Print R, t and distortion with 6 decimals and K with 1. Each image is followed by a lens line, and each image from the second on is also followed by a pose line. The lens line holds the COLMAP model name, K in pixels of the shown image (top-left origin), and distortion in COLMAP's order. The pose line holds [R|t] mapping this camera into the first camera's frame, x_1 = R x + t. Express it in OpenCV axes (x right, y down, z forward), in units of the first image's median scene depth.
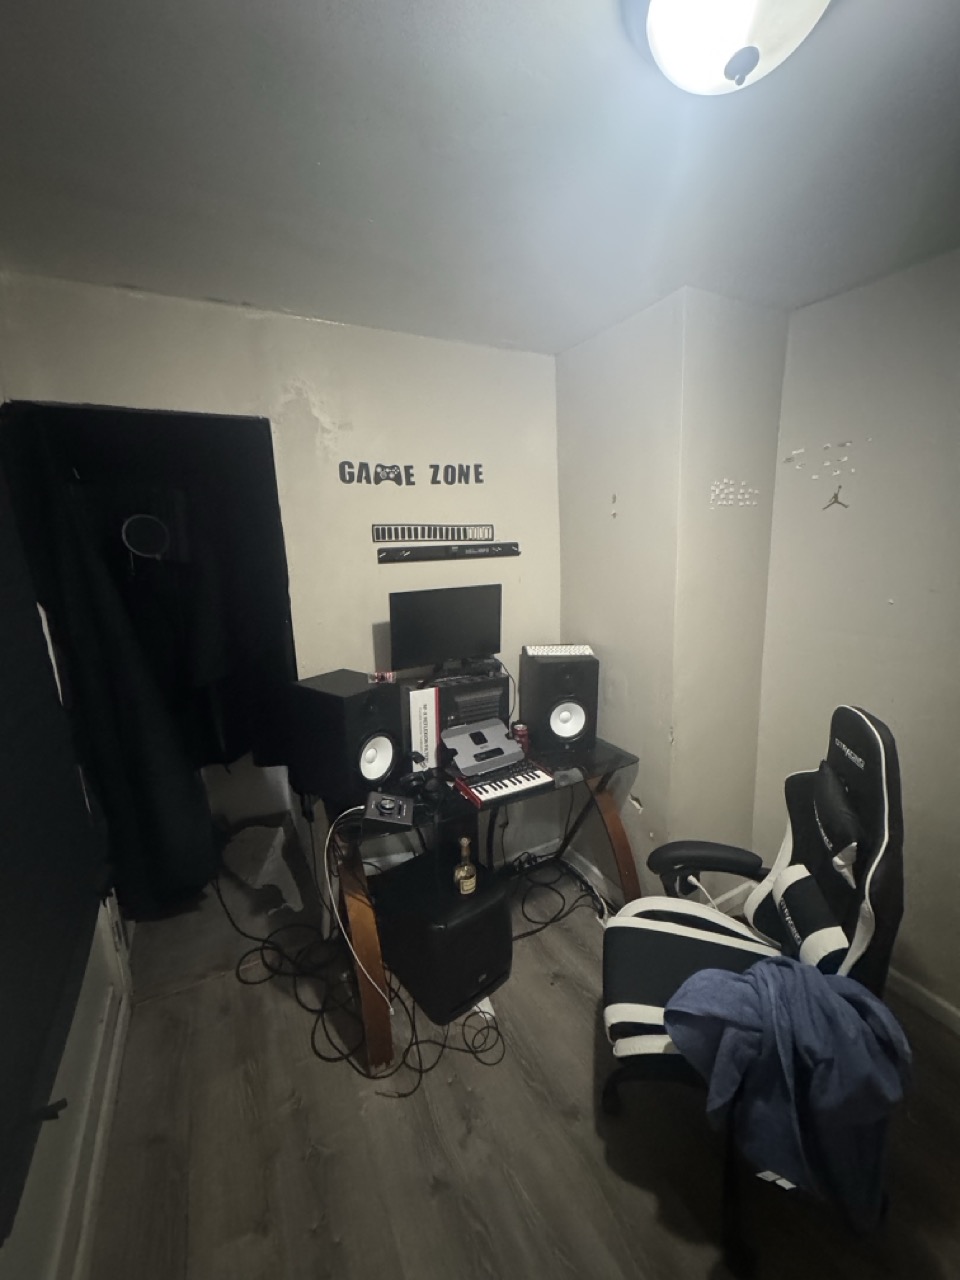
lens RADIAL K [[507.3, 0, 479.8], [0, 507.3, 640.6], [0, 0, 1]] dist [0.001478, -0.000365]
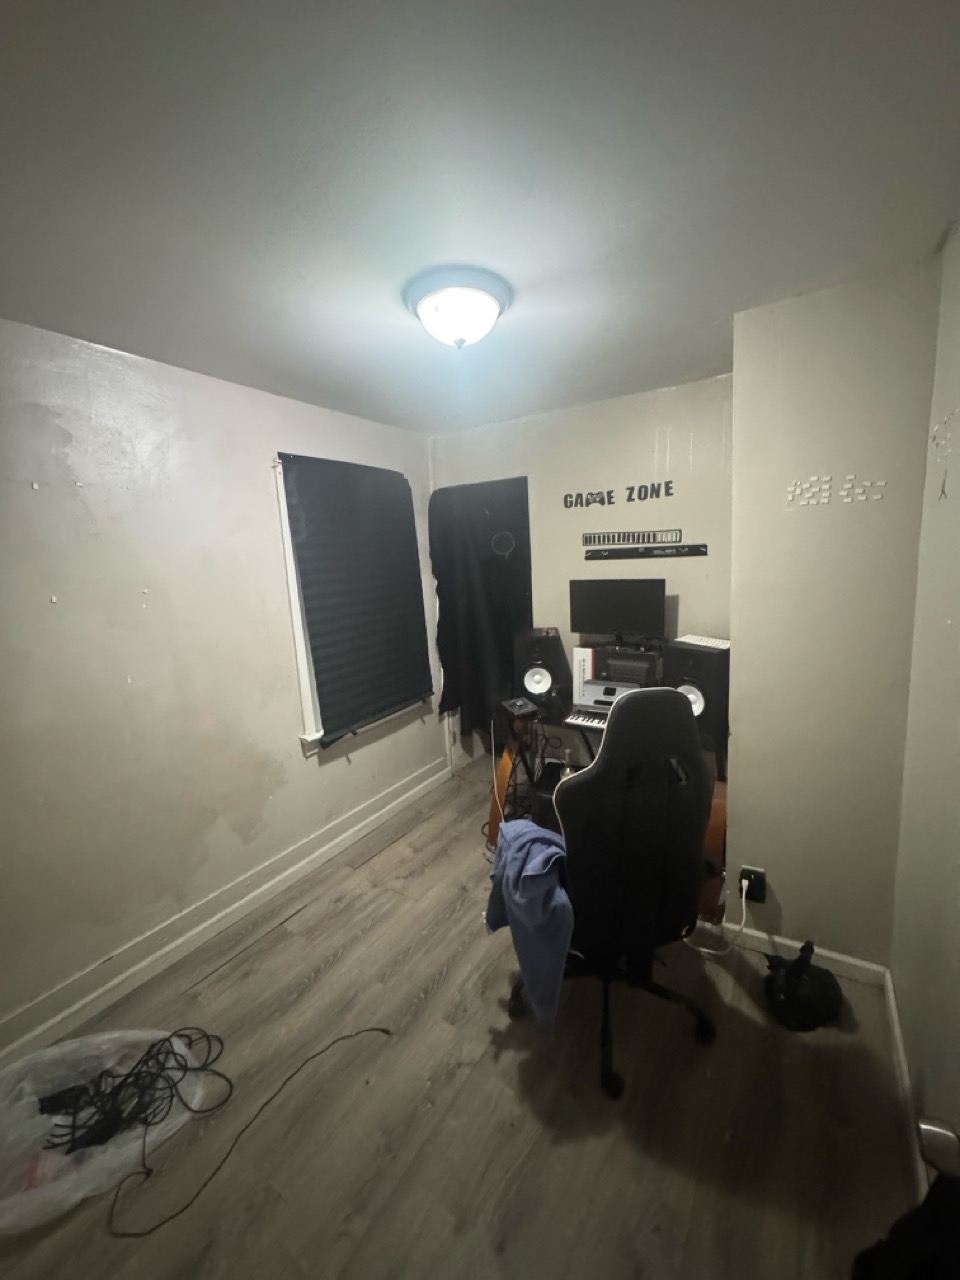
lens RADIAL K [[507.3, 0, 481.0], [0, 507.3, 639.5], [0, 0, 1]] dist [0.001478, -0.000365]
pose [[0.494158, 0.151710, -0.856033, 0.913028], [-0.142738, 0.985452, 0.092248, -0.018158], [0.857574, 0.076604, 0.508624, 0.013504]]
